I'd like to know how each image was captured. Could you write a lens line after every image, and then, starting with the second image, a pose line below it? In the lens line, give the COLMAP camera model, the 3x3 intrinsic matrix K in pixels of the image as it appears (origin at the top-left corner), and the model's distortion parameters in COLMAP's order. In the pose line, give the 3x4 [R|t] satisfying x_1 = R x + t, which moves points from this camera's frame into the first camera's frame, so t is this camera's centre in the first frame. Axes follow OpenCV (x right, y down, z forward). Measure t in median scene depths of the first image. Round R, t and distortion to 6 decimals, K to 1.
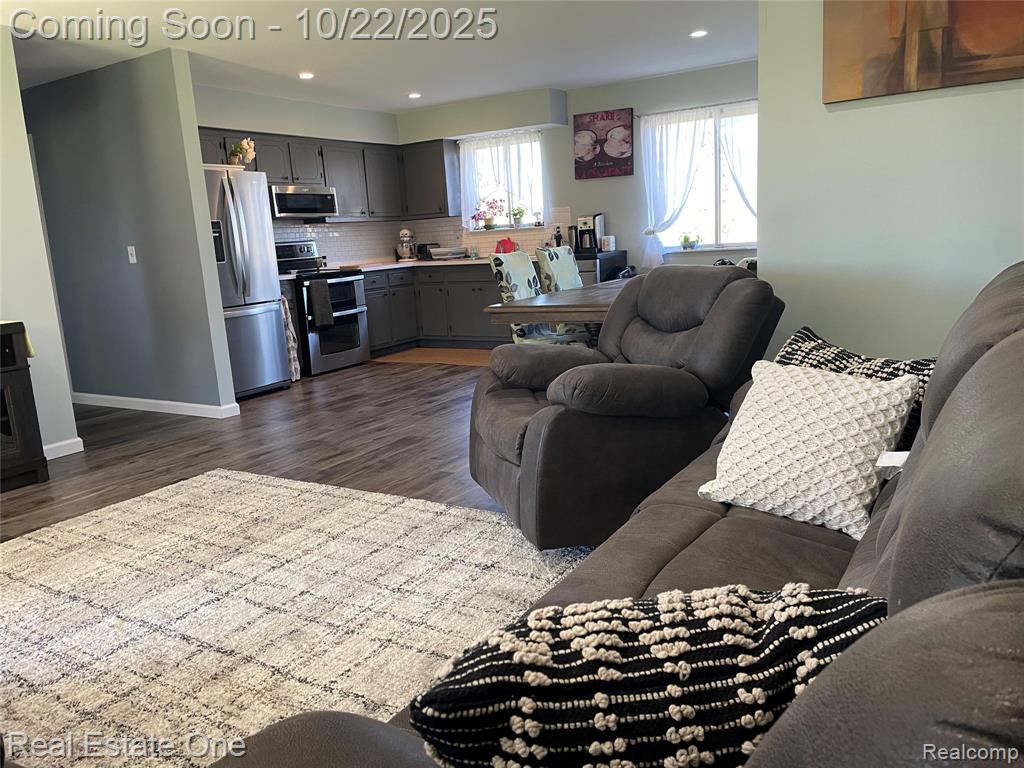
lens RADIAL K [[780.6, 0, 508.5], [0, 780.6, 385.8], [0, 0, 1]] dist [0.079032, -0.084471]
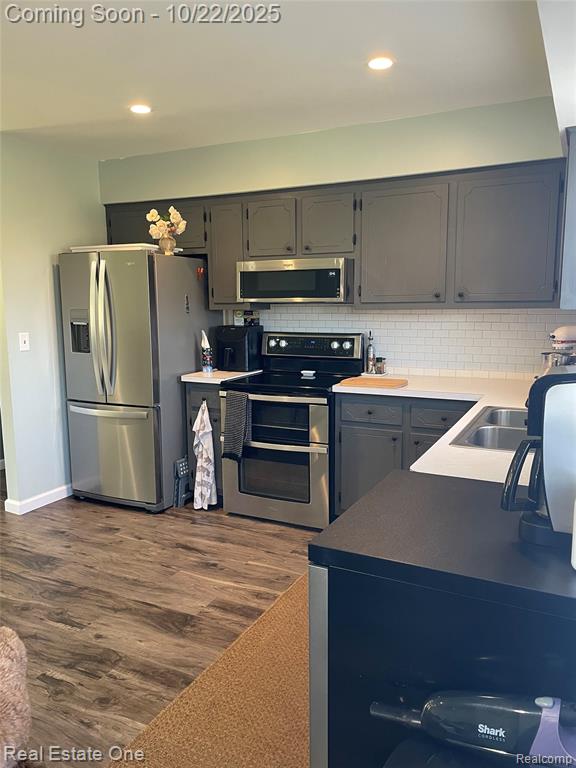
lens RADIAL K [[585.4, 0, 293.8], [0, 585.4, 384.8], [0, 0, 1]] dist [0.079032, -0.084471]
pose [[0.089226, 0.207138, -0.974234, 0.244607], [-0.188521, 0.963967, 0.187689, -0.219038], [0.978007, 0.166917, 0.125061, 0.857199]]
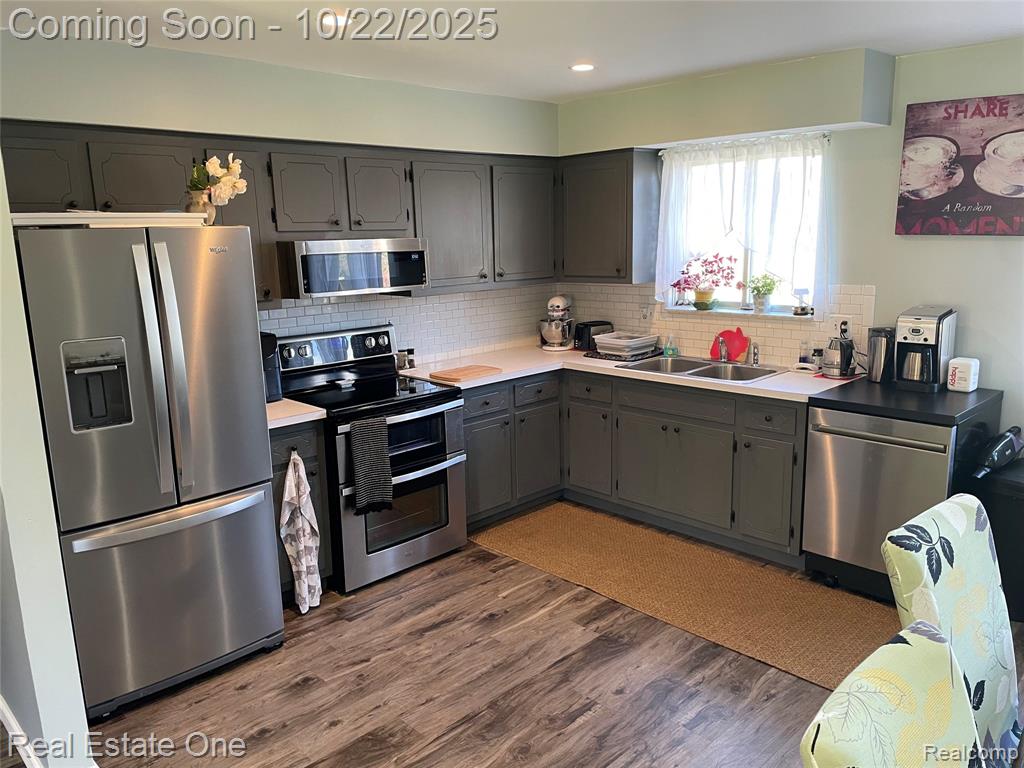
lens RADIAL K [[780.6, 0, 505.8], [0, 780.6, 389.9], [0, 0, 1]] dist [0.079032, -0.084471]
pose [[0.969658, 0.087763, -0.228170, -0.029939], [-0.082956, 0.996083, 0.030596, -0.156054], [0.229962, -0.010740, 0.973140, 0.443782]]
